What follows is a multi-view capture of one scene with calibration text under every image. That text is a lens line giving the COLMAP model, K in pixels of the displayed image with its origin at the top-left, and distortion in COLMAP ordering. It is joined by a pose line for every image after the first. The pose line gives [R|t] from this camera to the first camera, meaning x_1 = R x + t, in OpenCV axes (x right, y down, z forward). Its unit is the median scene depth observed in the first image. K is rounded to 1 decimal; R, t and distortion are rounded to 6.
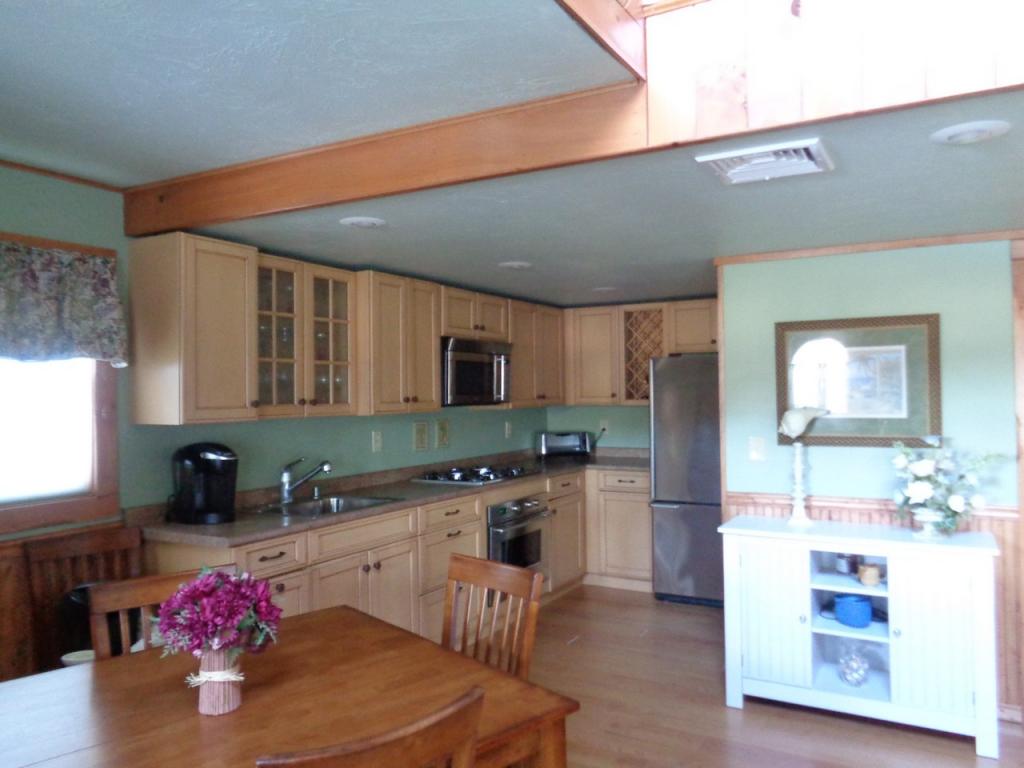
lens RADIAL K [[766.8, 0, 516.3], [0, 766.8, 377.6], [0, 0, 1]] dist [0.001100, 0.004374]
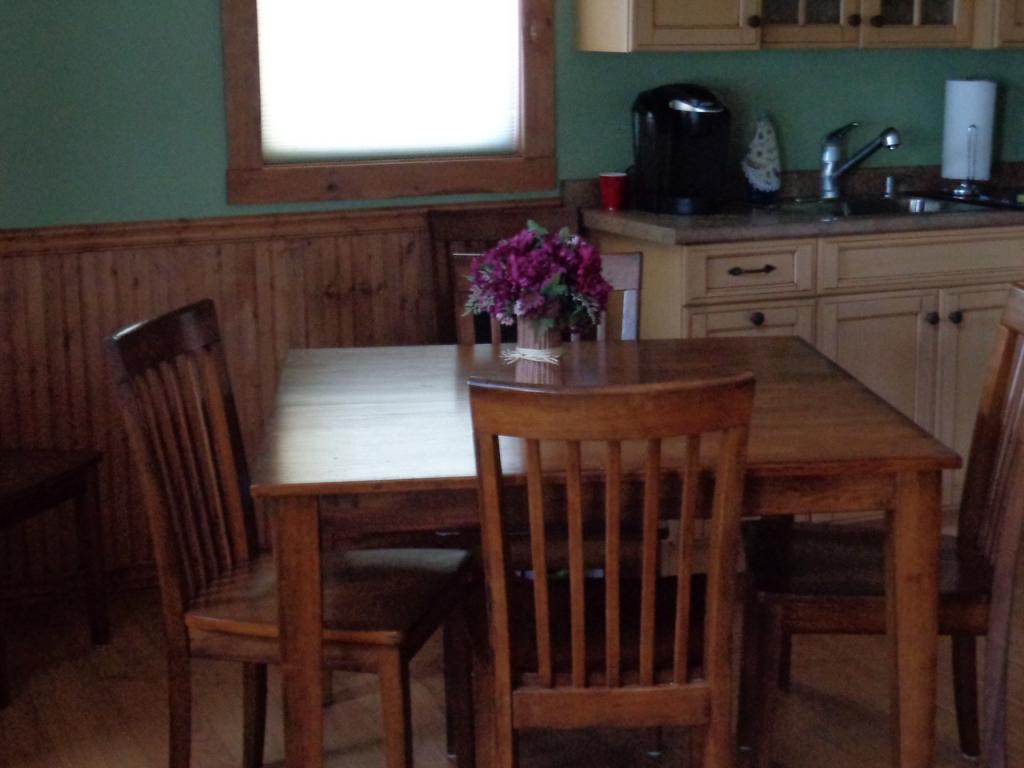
lens RADIAL K [[1778.4, 0, 512.0], [0, 1778.4, 384.0], [0, 0, 1]] dist [0.005334, -0.068713]
pose [[0.802843, 0.127926, -0.582304, 0.310617], [0.004184, 0.975475, 0.220070, 0.003748], [0.596175, -0.179118, 0.782618, -0.217221]]
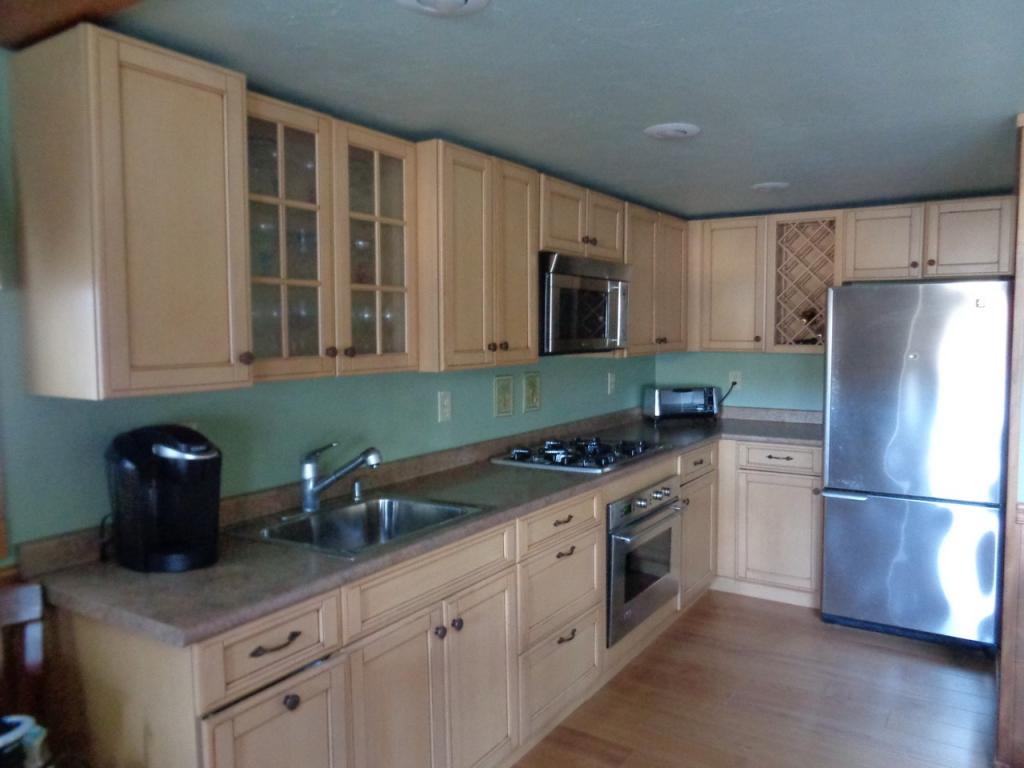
lens RADIAL K [[760.0, 0, 513.4], [0, 760.0, 378.7], [0, 0, 1]] dist [-0.007643, 0.002058]
pose [[0.998281, 0.009818, -0.057789, -0.099589], [-0.004876, 0.996365, 0.085043, 0.000777], [0.058414, -0.084615, 0.994700, 0.403790]]
